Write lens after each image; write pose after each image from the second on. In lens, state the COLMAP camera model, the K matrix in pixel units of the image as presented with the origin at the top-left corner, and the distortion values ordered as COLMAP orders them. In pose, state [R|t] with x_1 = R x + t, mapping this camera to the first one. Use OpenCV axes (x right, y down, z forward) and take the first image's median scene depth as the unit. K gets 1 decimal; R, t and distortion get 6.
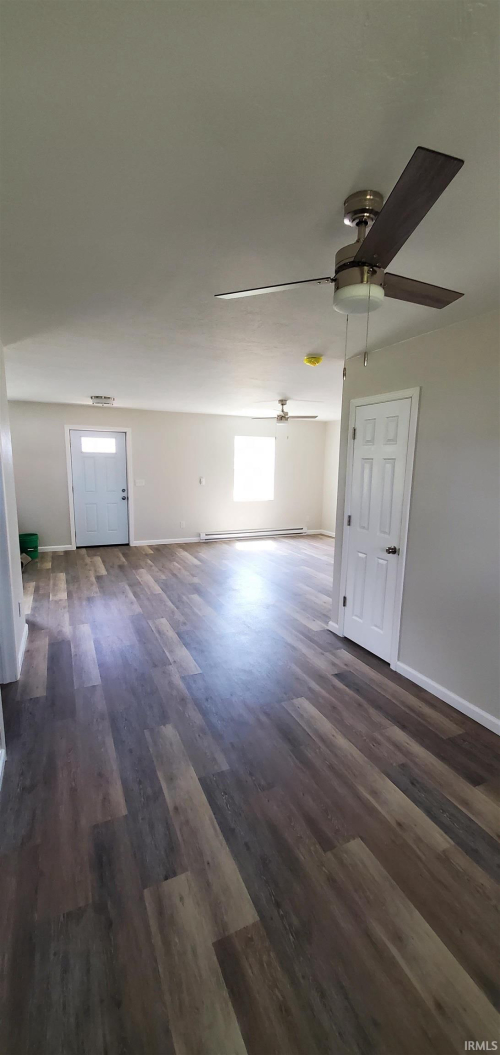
lens RADIAL K [[416.2, 0, 250.3], [0, 416.2, 536.1], [0, 0, 1]] dist [0.003123, -0.001301]
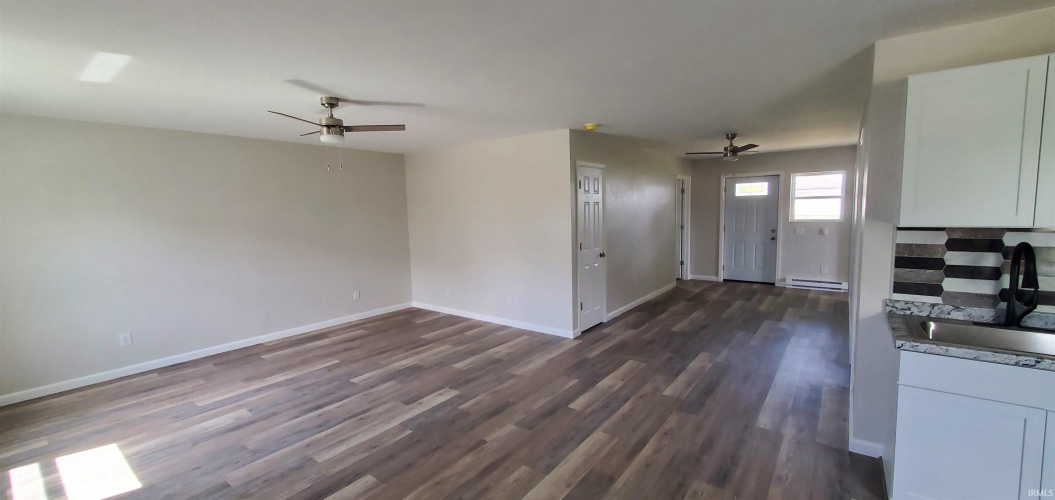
lens RADIAL K [[416.2, 0, 531.7], [0, 416.2, 247.7], [0, 0, 1]] dist [0.003123, -0.001301]
pose [[-0.476451, -0.089975, 0.874585, -1.320928], [0.168507, 0.966964, 0.191277, -0.479255], [-0.862902, 0.238508, -0.445549, 2.592307]]
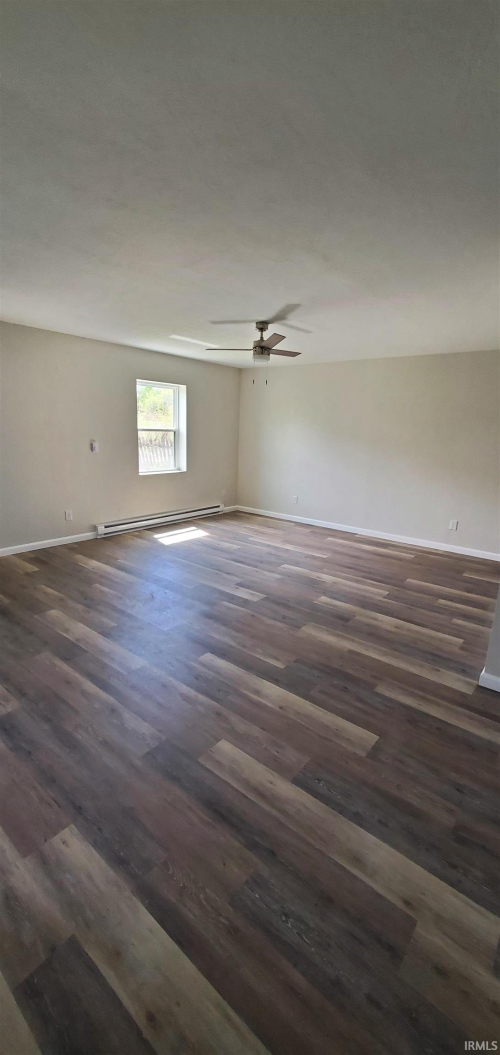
lens RADIAL K [[416.2, 0, 251.7], [0, 416.2, 532.4], [0, 0, 1]] dist [0.003123, -0.001301]
pose [[0.895830, -0.094907, 0.434144, -0.620702], [0.059166, 0.993704, 0.095145, -0.147824], [-0.440441, -0.059547, 0.895805, 0.964865]]
